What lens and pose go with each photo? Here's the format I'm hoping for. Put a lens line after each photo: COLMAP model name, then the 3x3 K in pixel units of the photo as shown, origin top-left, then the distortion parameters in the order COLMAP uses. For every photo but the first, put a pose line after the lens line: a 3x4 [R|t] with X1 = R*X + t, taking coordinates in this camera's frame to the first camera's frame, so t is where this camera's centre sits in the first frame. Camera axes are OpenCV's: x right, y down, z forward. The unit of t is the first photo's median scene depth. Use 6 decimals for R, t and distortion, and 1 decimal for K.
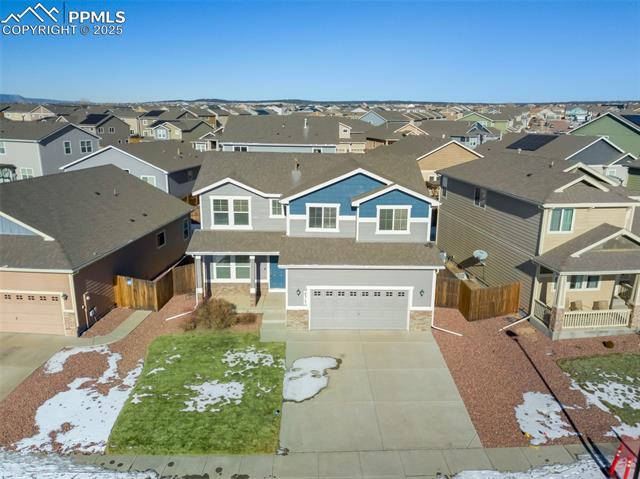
lens RADIAL K [[491.4, 0, 320.0], [0, 491.4, 239.5], [0, 0, 1]] dist [0.036561, 0.002985]
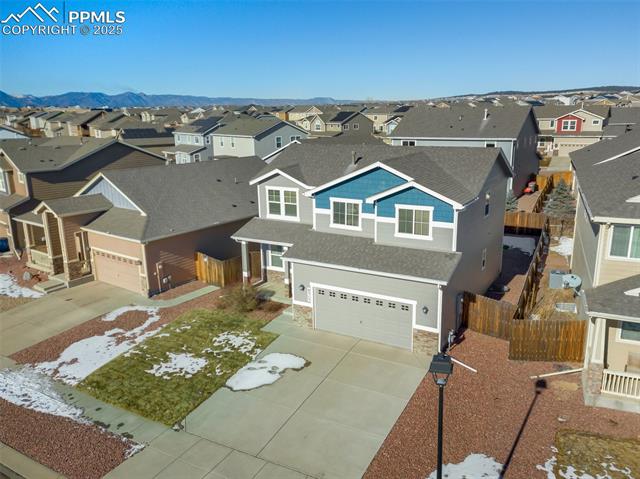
lens RADIAL K [[514.0, 0, 320.0], [0, 514.0, 239.5], [0, 0, 1]] dist [0.040992, -0.004244]
pose [[0.855274, 0.099838, -0.508467, 0.474332], [-0.100733, 0.994578, 0.025847, -0.016532], [0.508290, 0.029114, 0.860694, 0.136012]]
